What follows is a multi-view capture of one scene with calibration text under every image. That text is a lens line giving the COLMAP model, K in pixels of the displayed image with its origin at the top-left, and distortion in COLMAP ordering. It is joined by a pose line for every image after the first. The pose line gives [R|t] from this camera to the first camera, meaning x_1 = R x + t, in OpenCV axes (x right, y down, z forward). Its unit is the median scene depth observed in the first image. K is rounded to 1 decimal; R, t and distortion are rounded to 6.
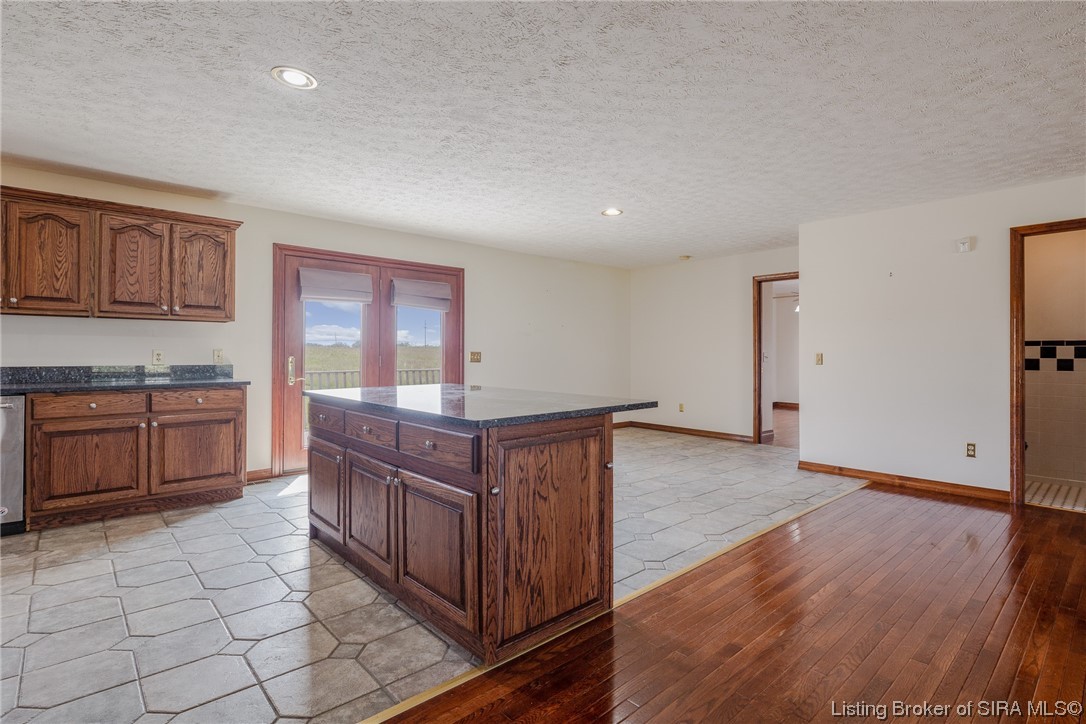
lens RADIAL K [[529.6, 0, 548.8], [0, 529.6, 357.2], [0, 0, 1]] dist [0.002115, -0.003619]
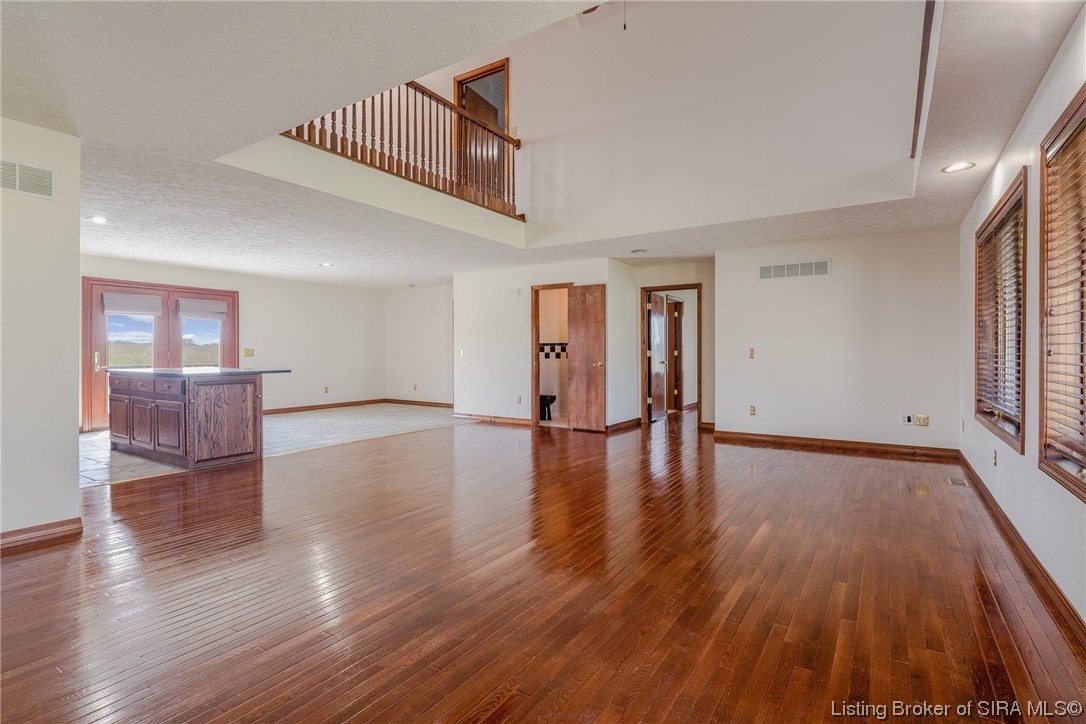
lens RADIAL K [[529.6, 0, 559.5], [0, 529.6, 357.7], [0, 0, 1]] dist [0.002115, -0.003619]
pose [[0.964085, -0.003760, 0.265568, 0.454838], [0.002691, 0.999987, 0.004390, 0.015048], [-0.265581, -0.003518, 0.964082, -0.953740]]
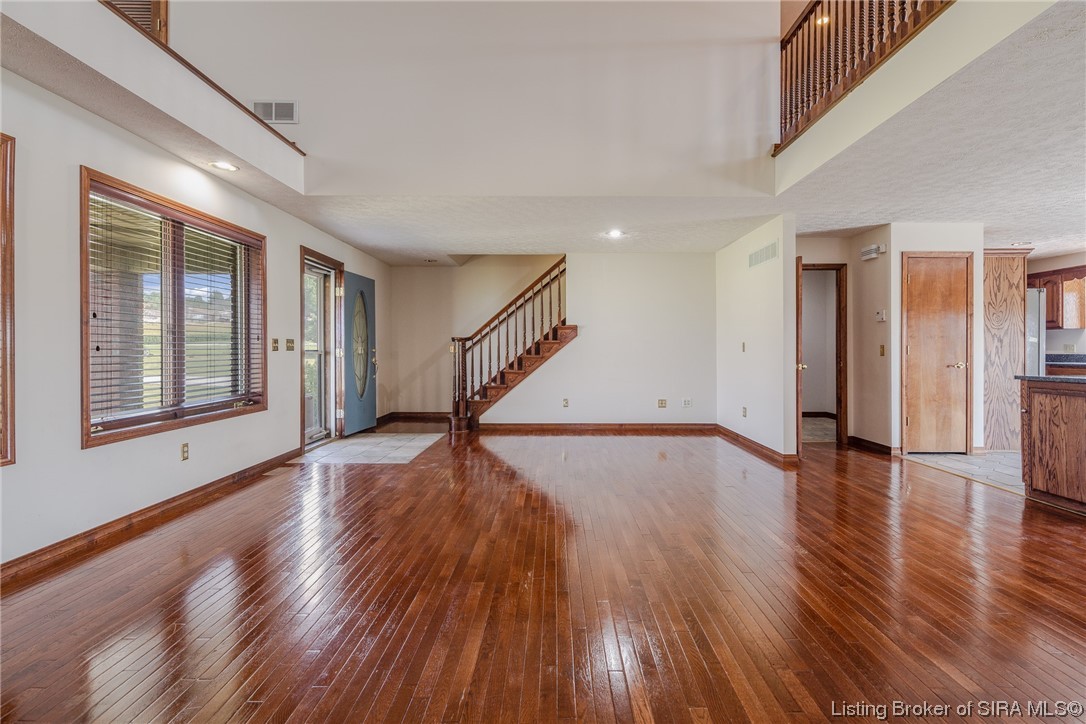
lens RADIAL K [[529.6, 0, 551.3], [0, 529.6, 350.7], [0, 0, 1]] dist [0.002115, -0.003619]
pose [[-0.691217, -0.002442, -0.722643, 1.288471], [-0.007109, 0.999969, 0.003421, 0.010670], [0.722612, 0.007502, -0.691213, 0.523118]]
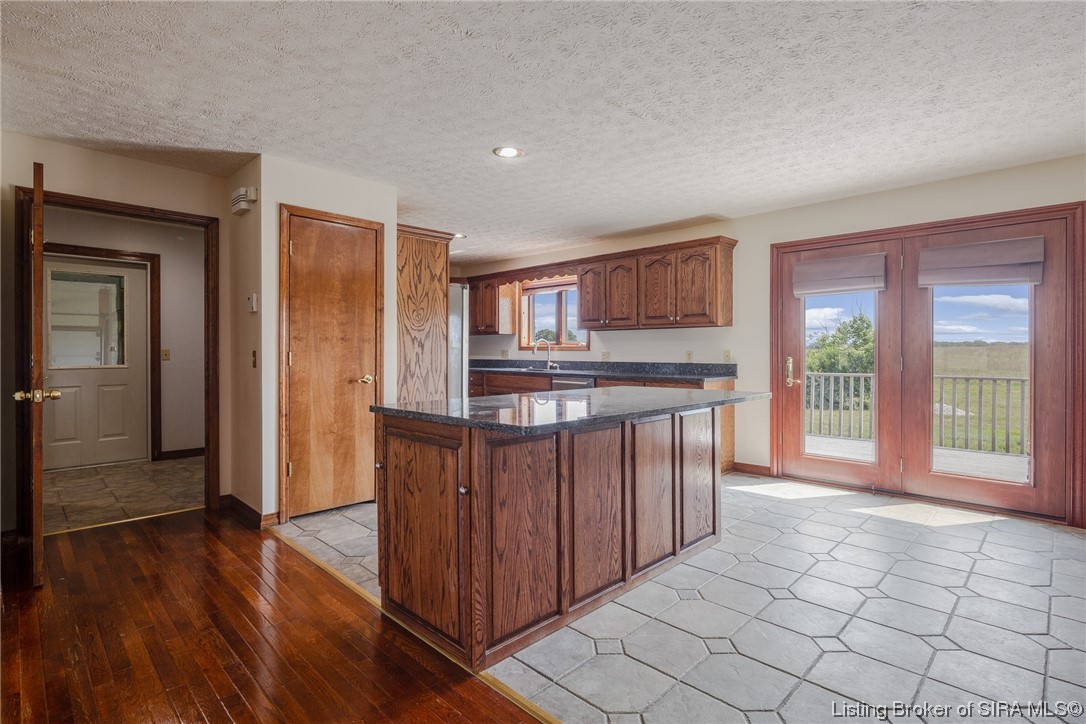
lens RADIAL K [[529.6, 0, 563.1], [0, 529.6, 353.0], [0, 0, 1]] dist [0.002115, -0.003619]
pose [[0.062869, -0.001949, -0.998020, 0.548403], [-0.007210, 0.999971, -0.002407, -0.003612], [0.997996, 0.007348, 0.062853, 0.643980]]
